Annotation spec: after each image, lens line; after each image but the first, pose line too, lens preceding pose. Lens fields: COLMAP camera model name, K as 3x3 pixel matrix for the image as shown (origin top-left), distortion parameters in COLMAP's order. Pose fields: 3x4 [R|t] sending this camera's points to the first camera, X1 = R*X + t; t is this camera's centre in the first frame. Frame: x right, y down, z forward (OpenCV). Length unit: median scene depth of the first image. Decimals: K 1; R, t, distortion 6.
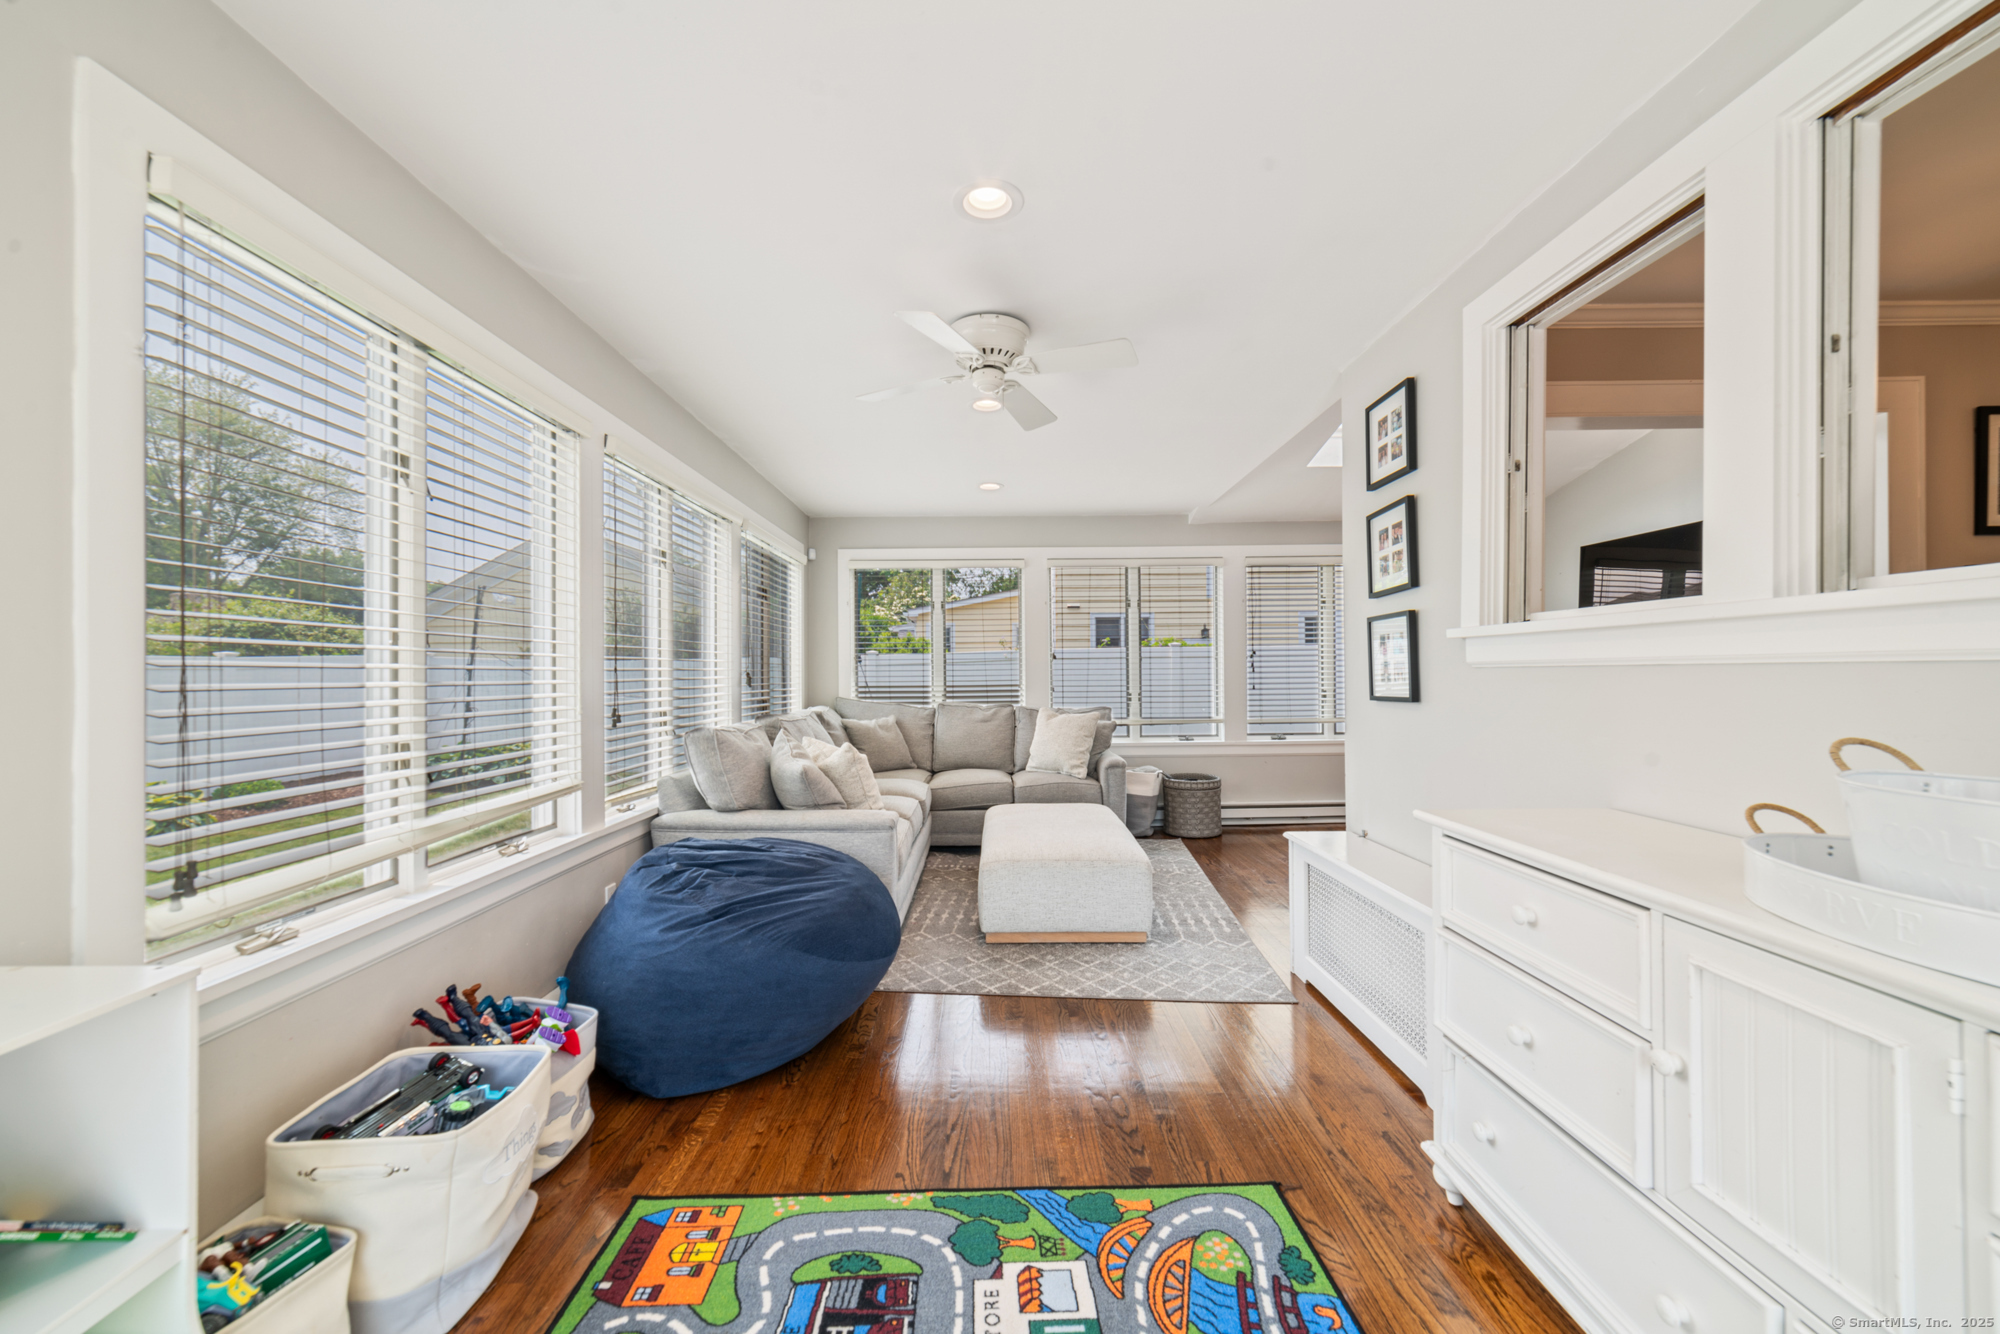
lens RADIAL K [[780.0, 0, 992.8], [0, 780.0, 679.9], [0, 0, 1]] dist [-0.001282, -0.000085]
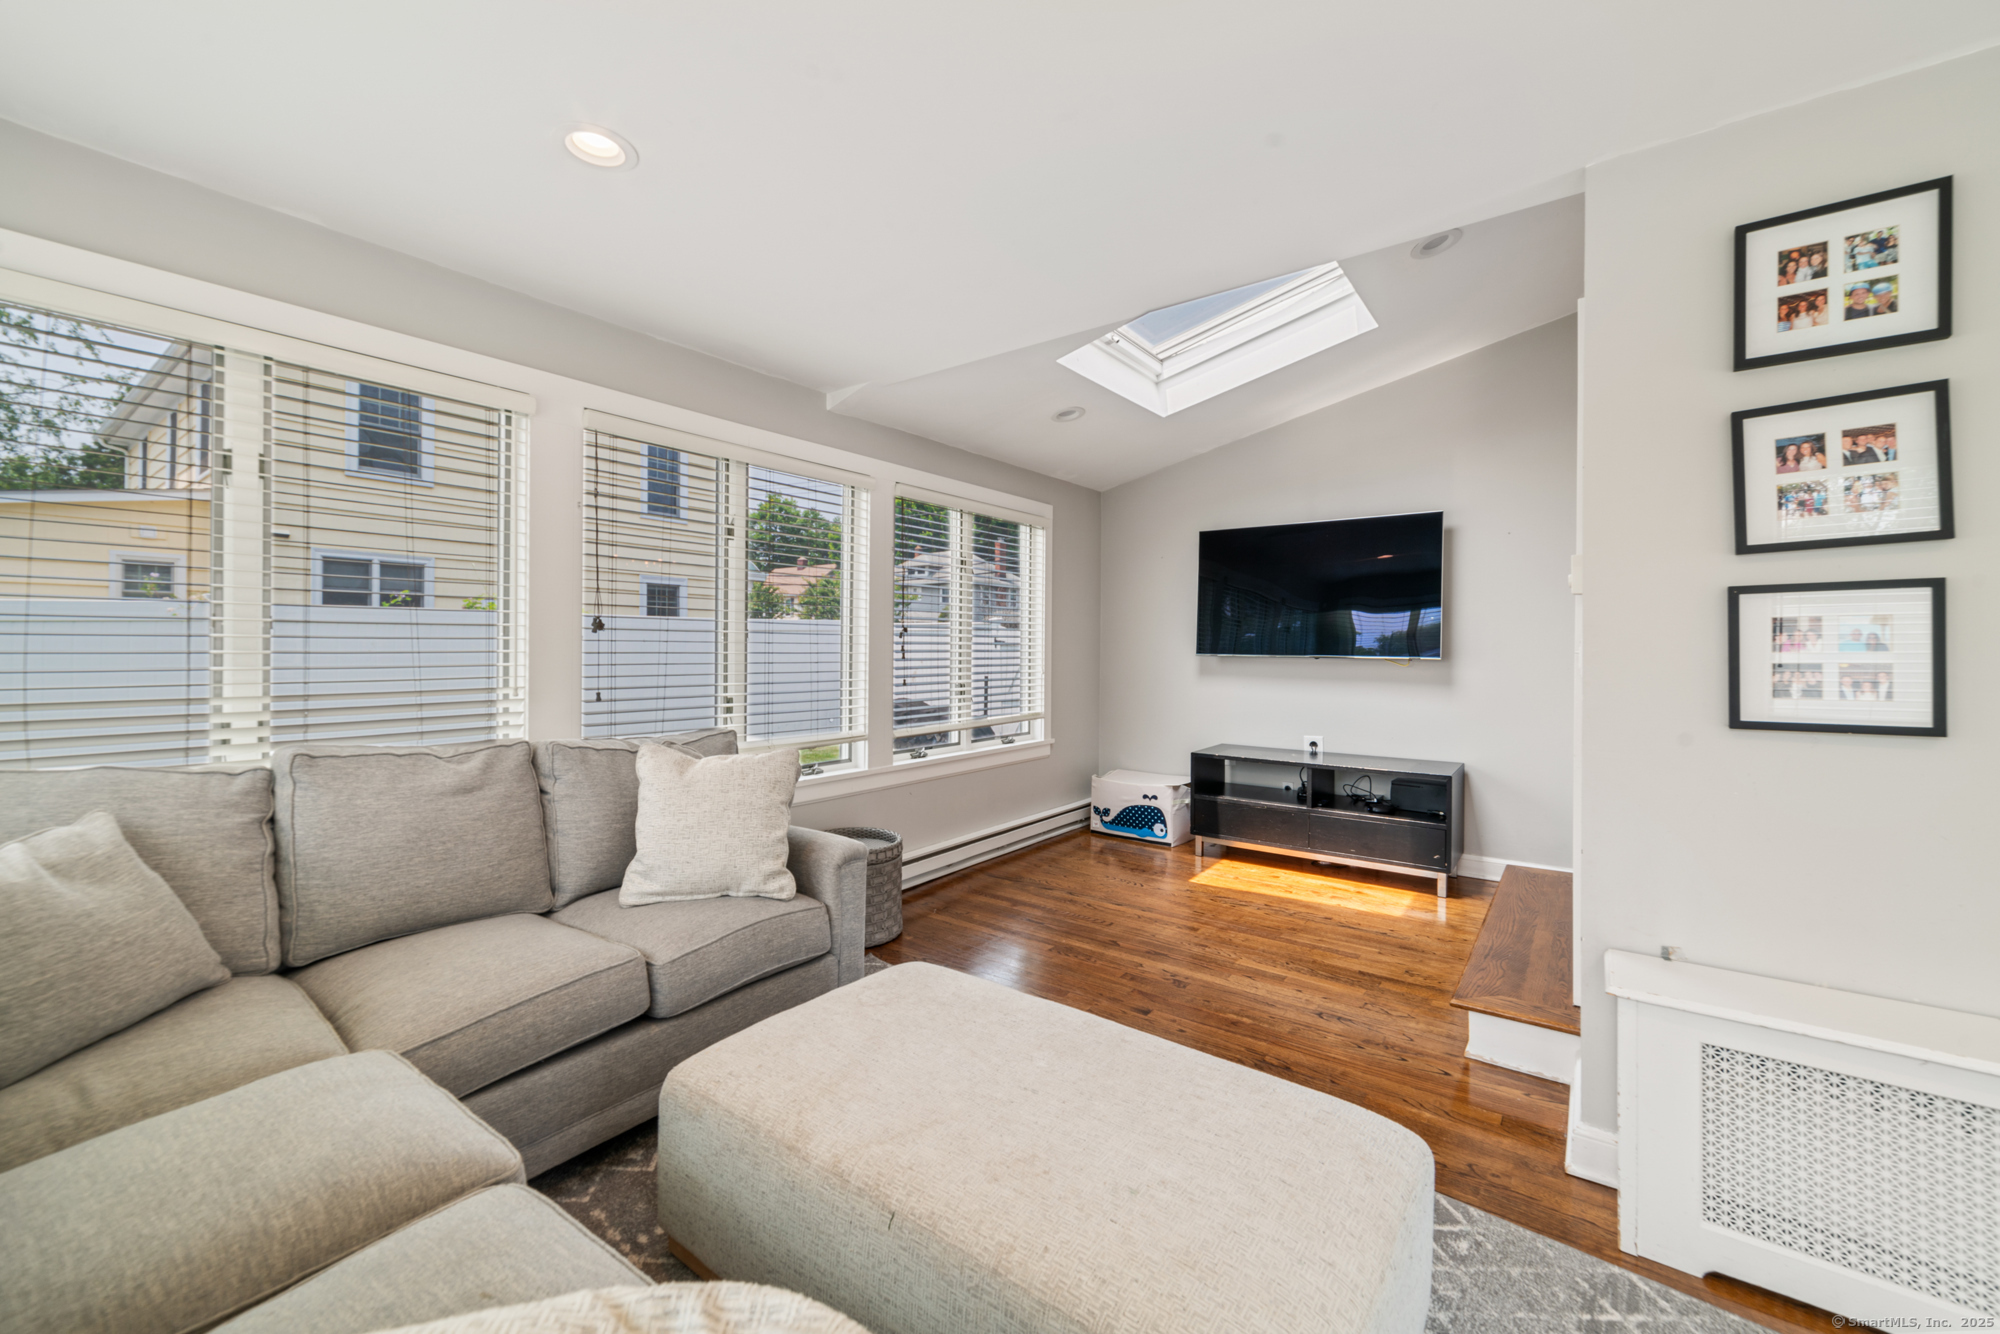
lens RADIAL K [[807.3, 0, 1000.8], [0, 807.3, 650.3], [0, 0, 1]] dist [-0.000872, 0.000031]
pose [[0.598047, 0.005990, 0.801438, -0.171665], [-0.003663, 0.999982, -0.004741, -0.014267], [-0.801453, -0.000100, 0.598058, 0.574384]]
